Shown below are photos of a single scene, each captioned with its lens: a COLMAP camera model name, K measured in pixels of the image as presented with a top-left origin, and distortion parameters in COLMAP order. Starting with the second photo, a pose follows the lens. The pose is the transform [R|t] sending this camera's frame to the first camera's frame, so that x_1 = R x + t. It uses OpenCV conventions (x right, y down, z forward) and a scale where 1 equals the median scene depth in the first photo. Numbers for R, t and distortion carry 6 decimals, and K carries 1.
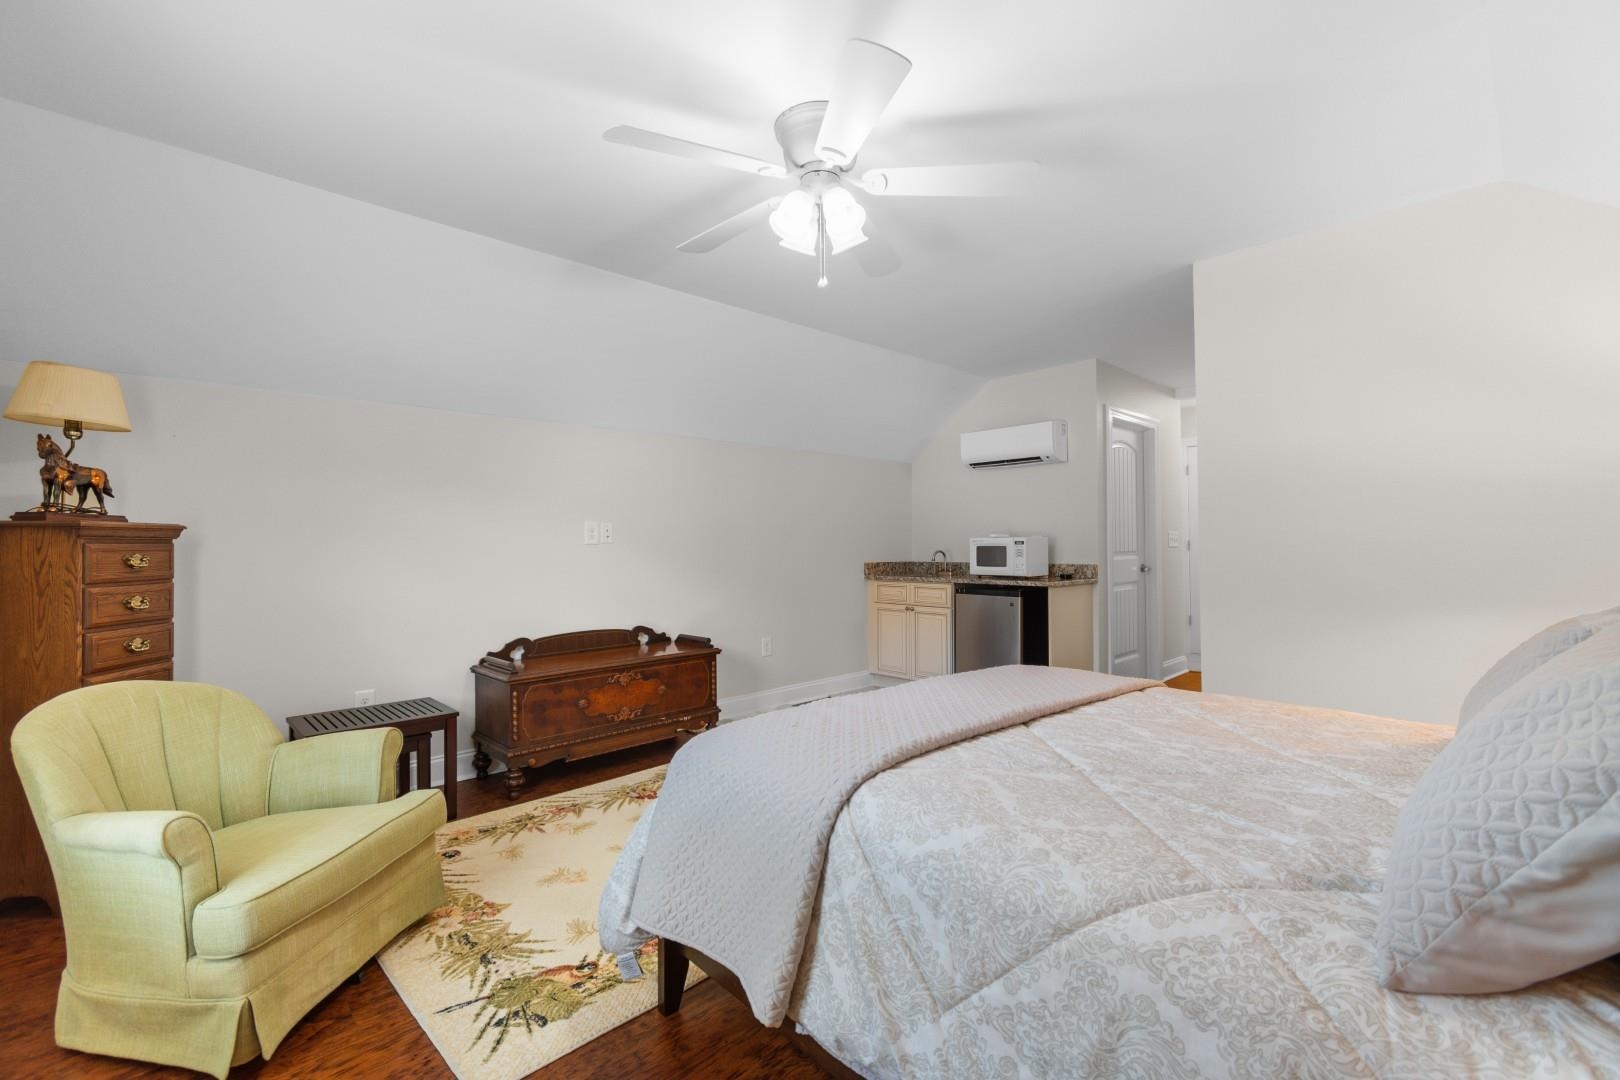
lens RADIAL K [[706.6, 0, 807.6], [0, 706.6, 529.3], [0, 0, 1]] dist [-0.004210, 0.000000]
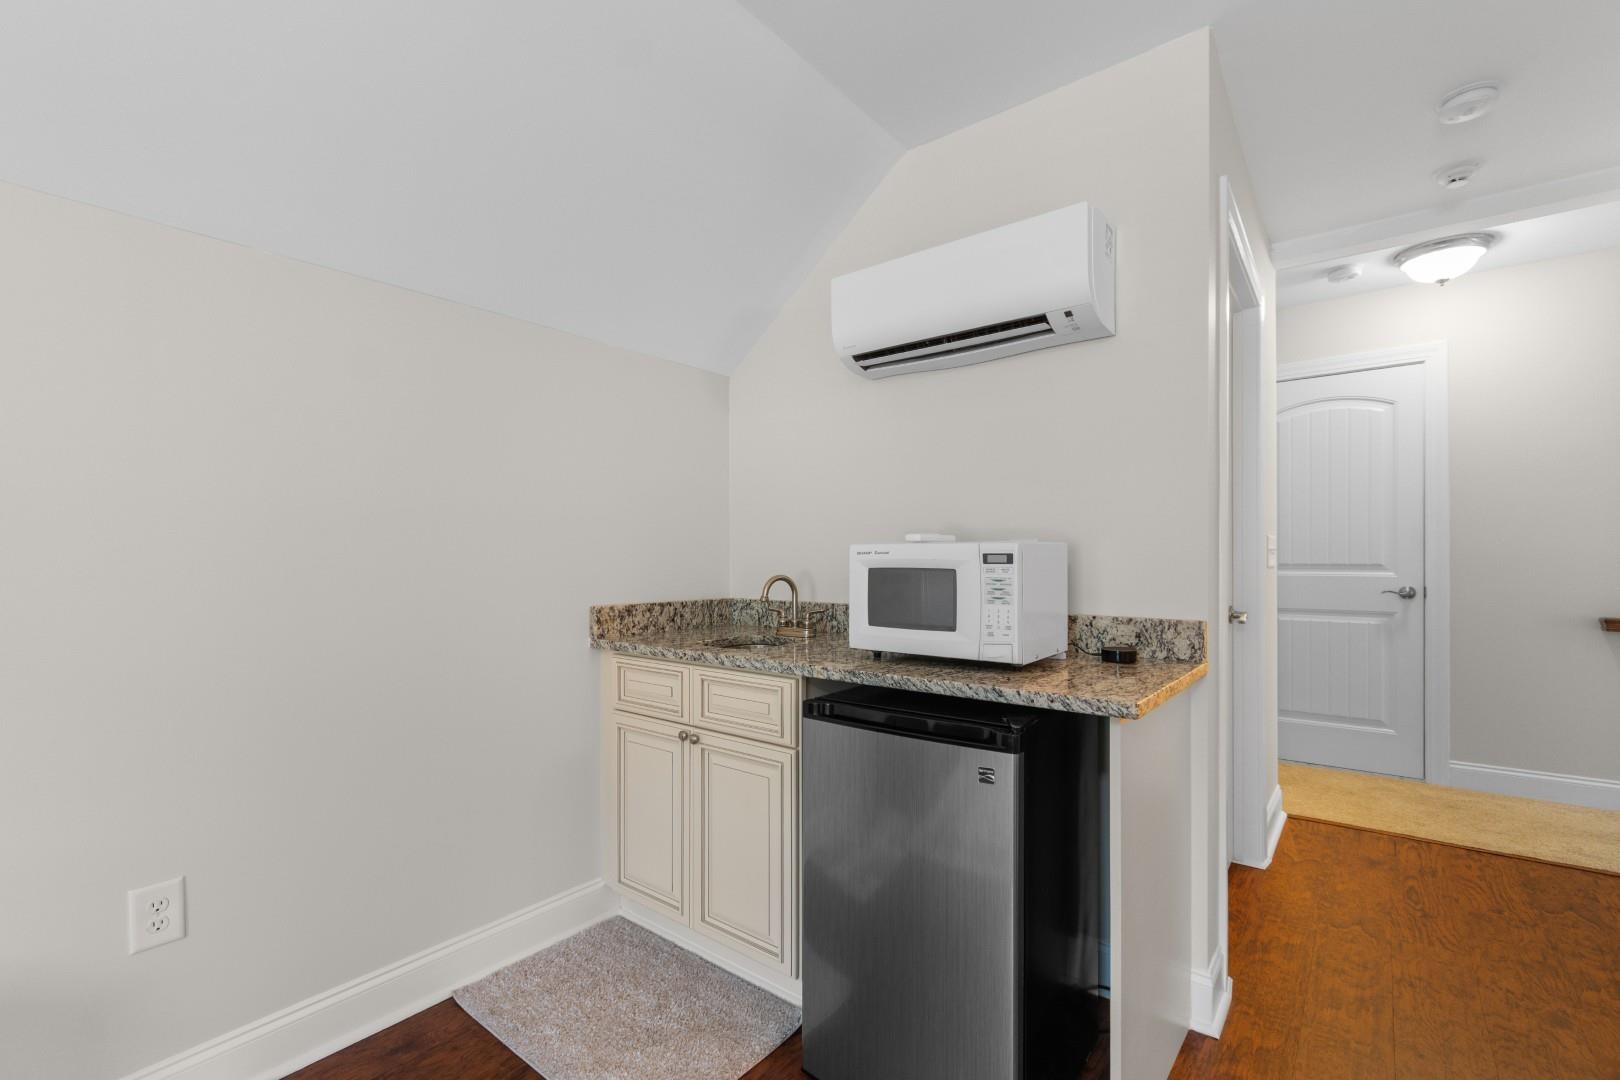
lens RADIAL K [[706.6, 0, 812.3], [0, 706.6, 549.8], [0, 0, 1]] dist [-0.004210, 0.000000]
pose [[0.989936, 0.005603, 0.141403, 0.164425], [-0.007783, 0.999859, 0.014873, 0.010451], [-0.141300, -0.015824, 0.989840, 0.667319]]
